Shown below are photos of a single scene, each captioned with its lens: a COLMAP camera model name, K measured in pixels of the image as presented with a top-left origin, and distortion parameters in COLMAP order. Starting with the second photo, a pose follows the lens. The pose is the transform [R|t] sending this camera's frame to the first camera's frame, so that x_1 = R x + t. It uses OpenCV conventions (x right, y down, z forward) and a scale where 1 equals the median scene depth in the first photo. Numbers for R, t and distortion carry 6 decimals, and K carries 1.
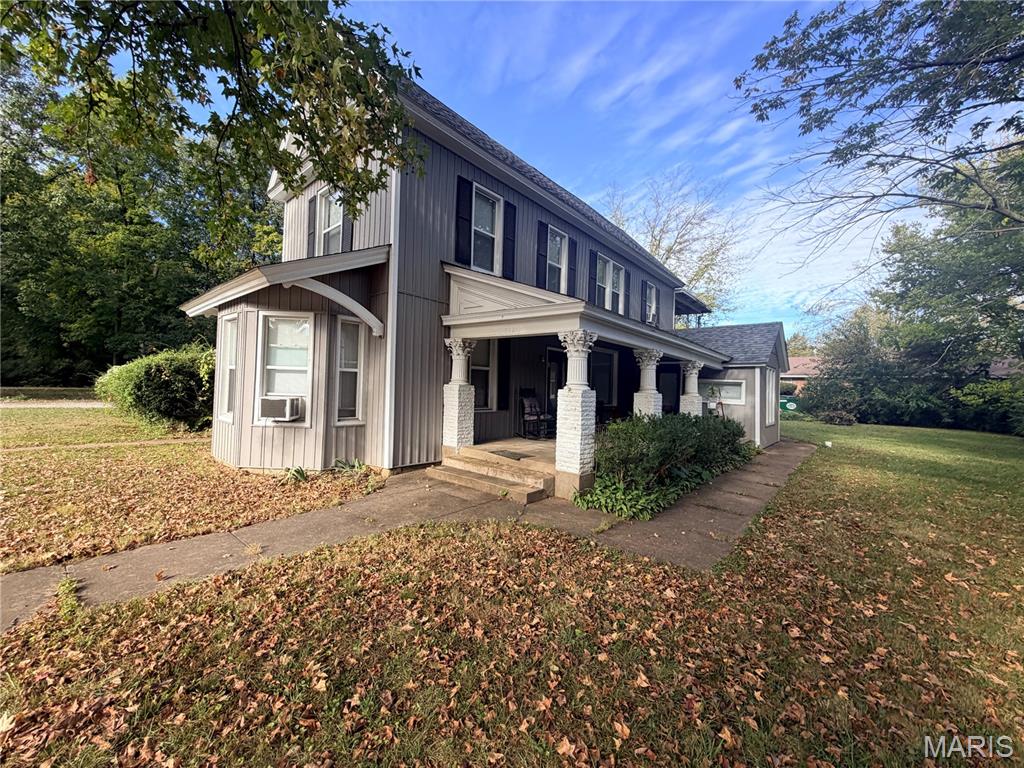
lens RADIAL K [[411.1, 0, 511.2], [0, 411.1, 381.7], [0, 0, 1]] dist [0.002908, 0.000037]
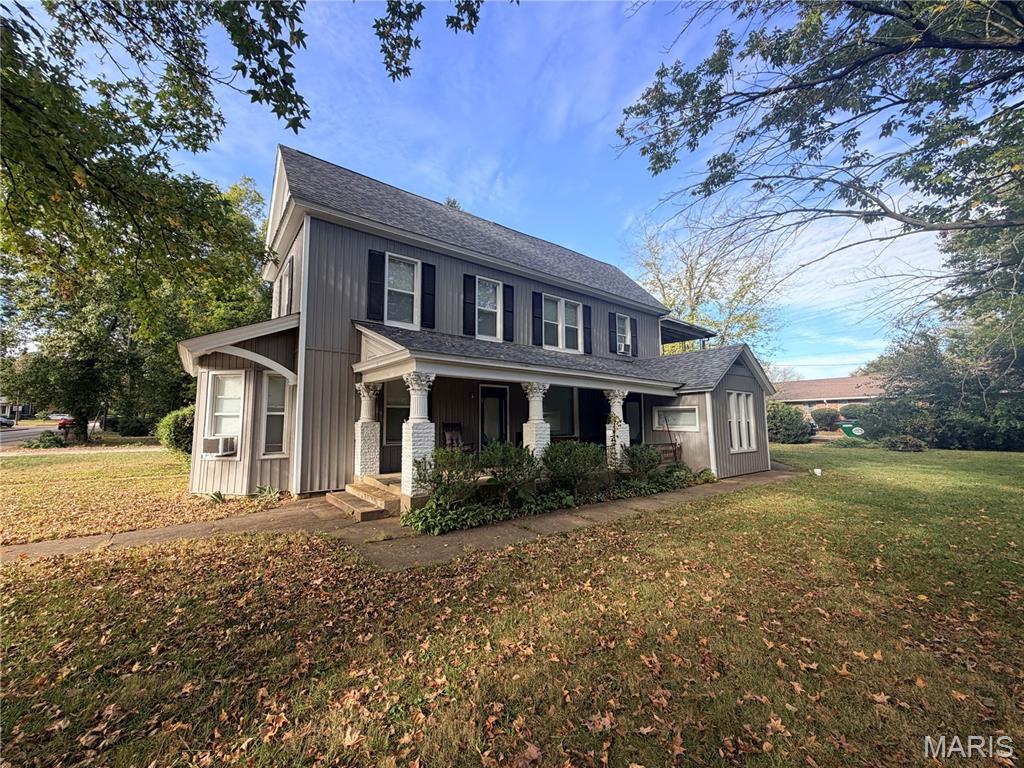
lens RADIAL K [[411.1, 0, 510.9], [0, 411.1, 382.9], [0, 0, 1]] dist [0.002908, 0.000037]
pose [[0.978319, -0.055753, -0.199458, 0.517051], [0.039063, 0.995472, -0.086659, 0.014102], [0.203386, 0.076988, 0.976067, -0.073583]]
